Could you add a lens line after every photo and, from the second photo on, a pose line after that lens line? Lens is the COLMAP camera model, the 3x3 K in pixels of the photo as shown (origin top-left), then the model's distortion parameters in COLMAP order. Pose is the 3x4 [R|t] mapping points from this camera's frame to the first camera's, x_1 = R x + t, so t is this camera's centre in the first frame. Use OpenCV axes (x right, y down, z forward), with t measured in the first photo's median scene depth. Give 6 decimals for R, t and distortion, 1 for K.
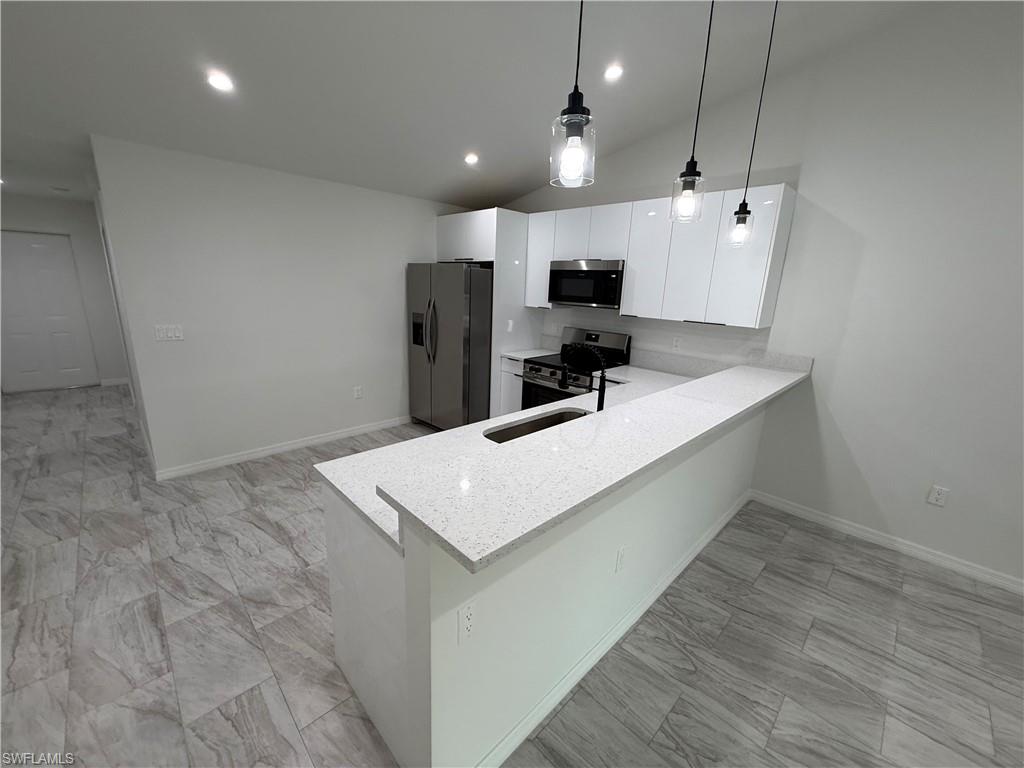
lens RADIAL K [[409.5, 0, 514.7], [0, 409.5, 384.1], [0, 0, 1]] dist [-0.000475, 0.000293]
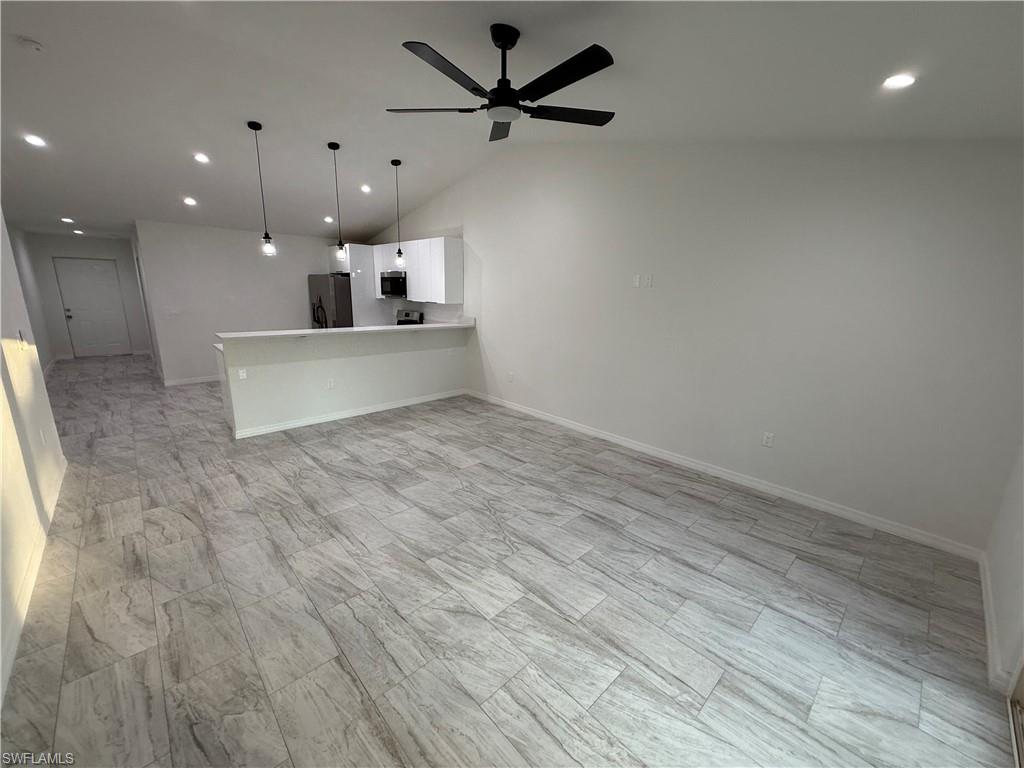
lens RADIAL K [[409.5, 0, 515.0], [0, 409.5, 383.7], [0, 0, 1]] dist [-0.000475, 0.000293]
pose [[0.999678, -0.008448, -0.023916, 1.228837], [0.008085, 0.999851, -0.015232, 0.380303], [0.024041, 0.015034, 0.999598, -1.333091]]
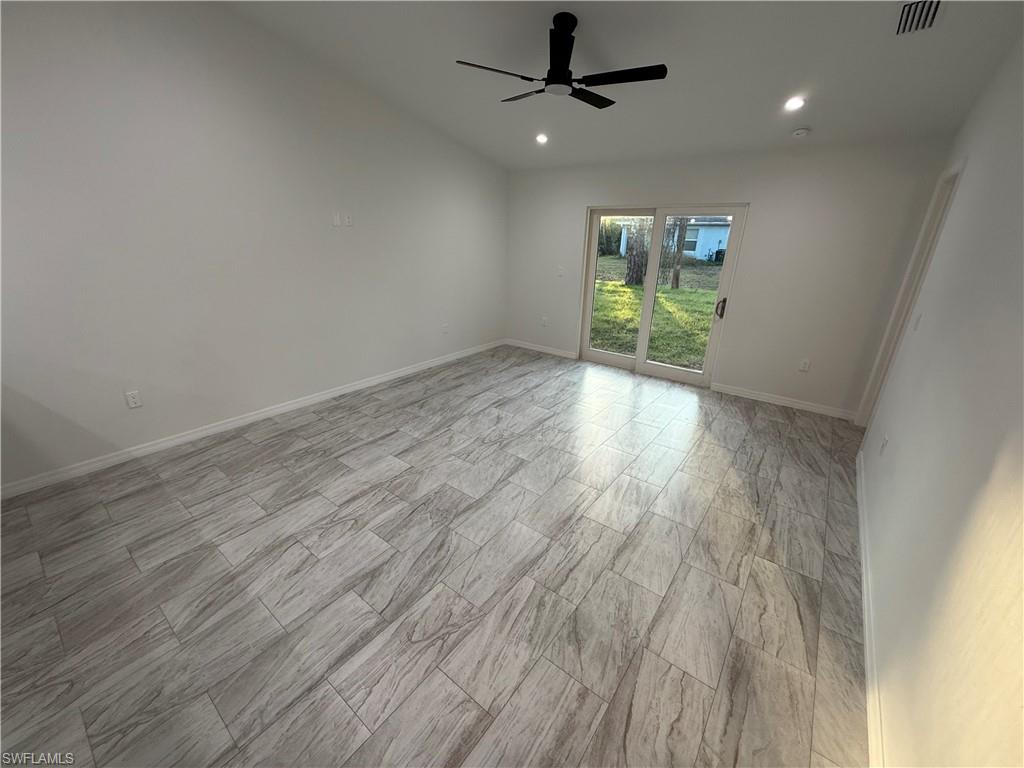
lens RADIAL K [[409.5, 0, 509.7], [0, 409.5, 378.9], [0, 0, 1]] dist [-0.000475, 0.000293]
pose [[-0.129935, -0.371440, 0.919320, -0.185388], [0.216255, 0.894242, 0.391873, -0.009375], [-0.967652, 0.249726, -0.035868, -0.017988]]
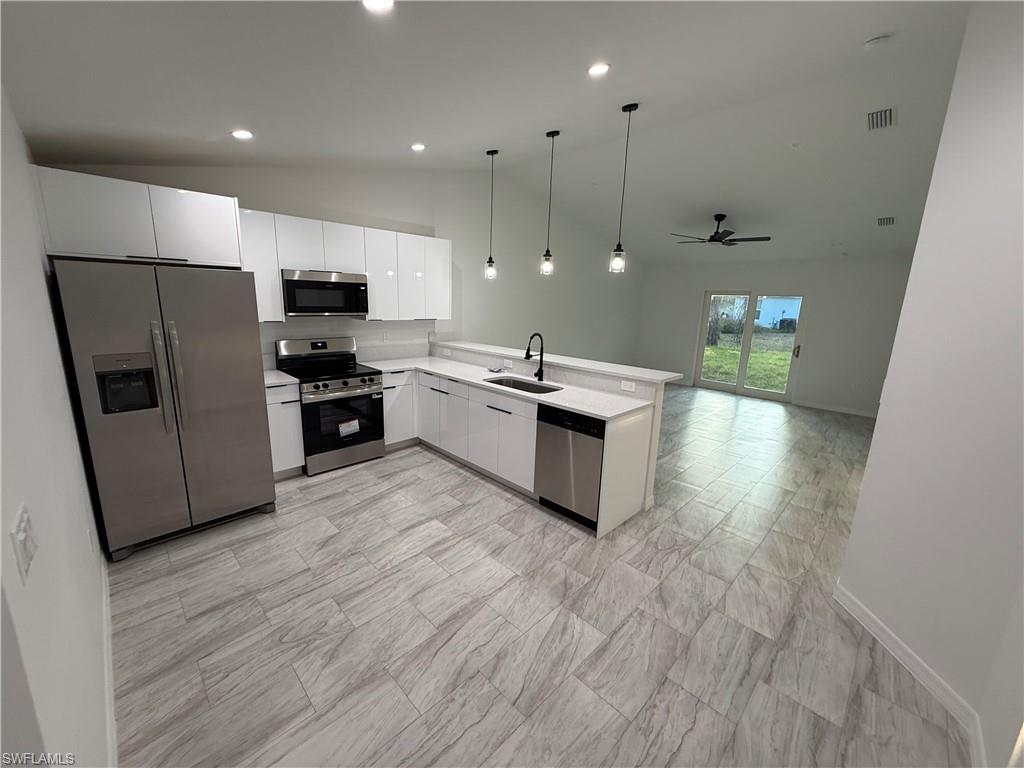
lens RADIAL K [[409.5, 0, 512.4], [0, 409.5, 380.9], [0, 0, 1]] dist [-0.000475, 0.000293]
pose [[-0.009399, -0.235544, 0.971818, -1.457776], [0.210046, 0.949713, 0.232218, -0.292379], [-0.977646, 0.206310, 0.040549, 0.888752]]
